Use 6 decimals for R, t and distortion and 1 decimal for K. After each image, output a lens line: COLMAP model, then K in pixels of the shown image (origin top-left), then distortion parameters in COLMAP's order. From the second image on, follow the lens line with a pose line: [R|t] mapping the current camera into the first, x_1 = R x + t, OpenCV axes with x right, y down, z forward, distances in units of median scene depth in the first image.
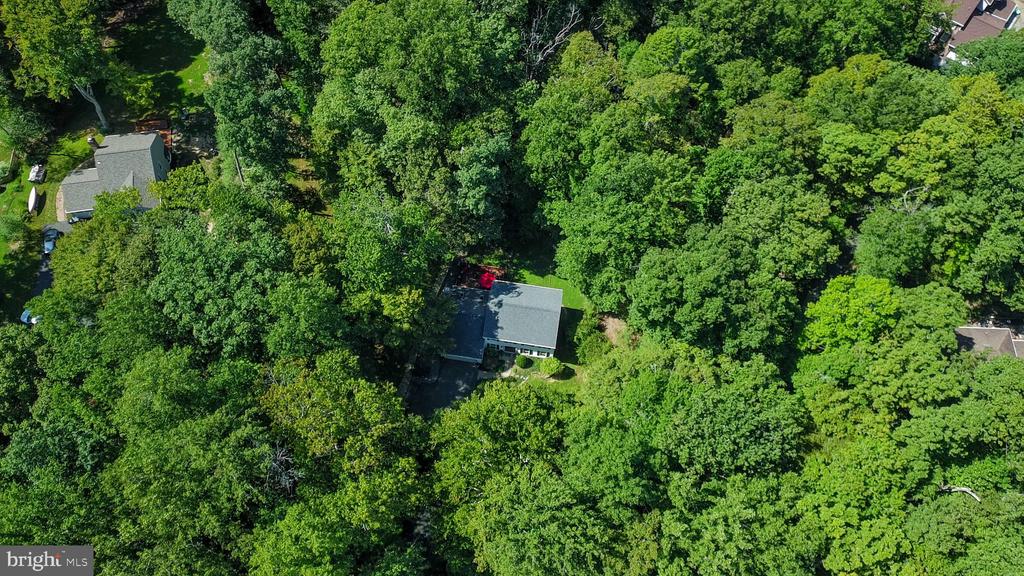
lens RADIAL K [[801.1, 0, 512.0], [0, 801.1, 288.0], [0, 0, 1]] dist [-0.004007, -0.001232]
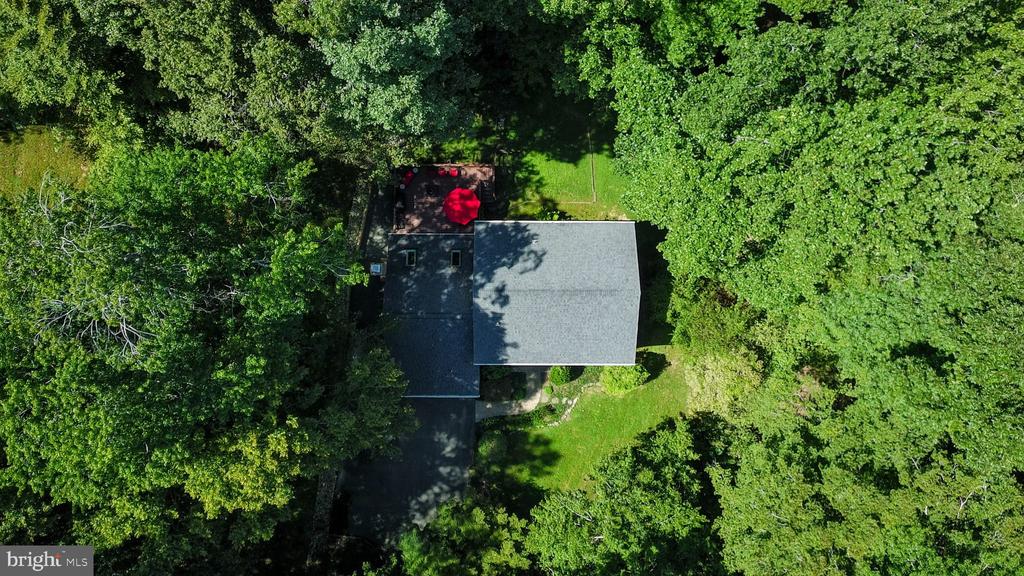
lens RADIAL K [[801.1, 0, 512.0], [0, 801.1, 288.0], [0, 0, 1]] dist [-0.004007, -0.001232]
pose [[0.988925, -0.147291, -0.018252, -0.000478], [0.141136, 0.895222, 0.422679, -0.162046], [-0.045917, -0.420574, 0.906096, 0.588695]]
